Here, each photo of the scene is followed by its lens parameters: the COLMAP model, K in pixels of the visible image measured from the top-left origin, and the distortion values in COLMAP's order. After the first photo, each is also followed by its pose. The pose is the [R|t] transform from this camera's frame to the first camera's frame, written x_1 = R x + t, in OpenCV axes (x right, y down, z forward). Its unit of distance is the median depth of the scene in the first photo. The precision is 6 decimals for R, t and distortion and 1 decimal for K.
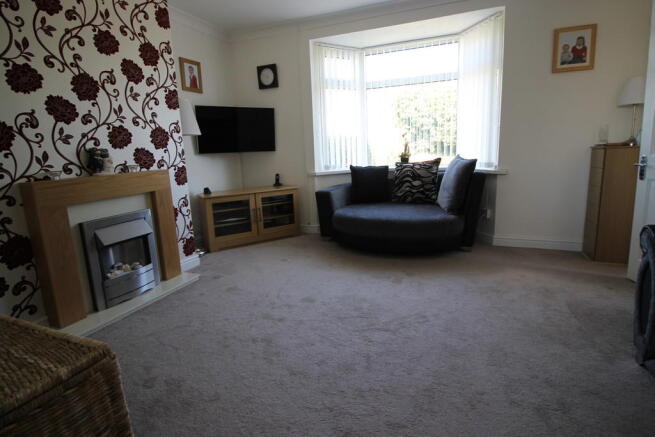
lens RADIAL K [[328.6, 0, 327.5], [0, 328.6, 218.5], [0, 0, 1]] dist [-0.032017, -0.001077]
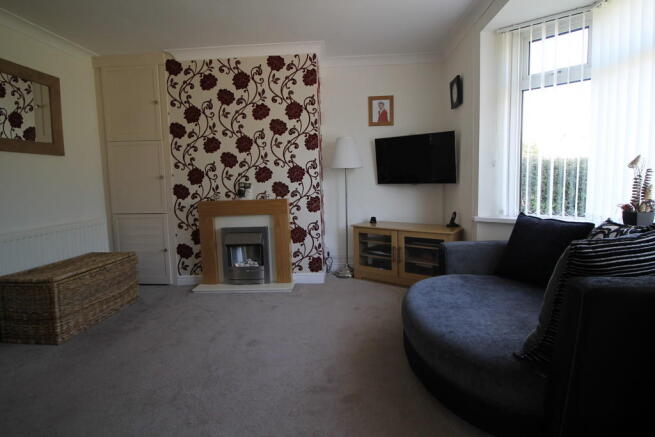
lens RADIAL K [[328.6, 0, 327.5], [0, 328.6, 218.5], [0, 0, 1]] dist [-0.032017, -0.001077]
pose [[0.343341, 0.134837, -0.929481, 0.770349], [-0.178484, 0.980974, 0.076376, -0.202611], [0.922096, 0.139674, 0.360875, 0.696938]]
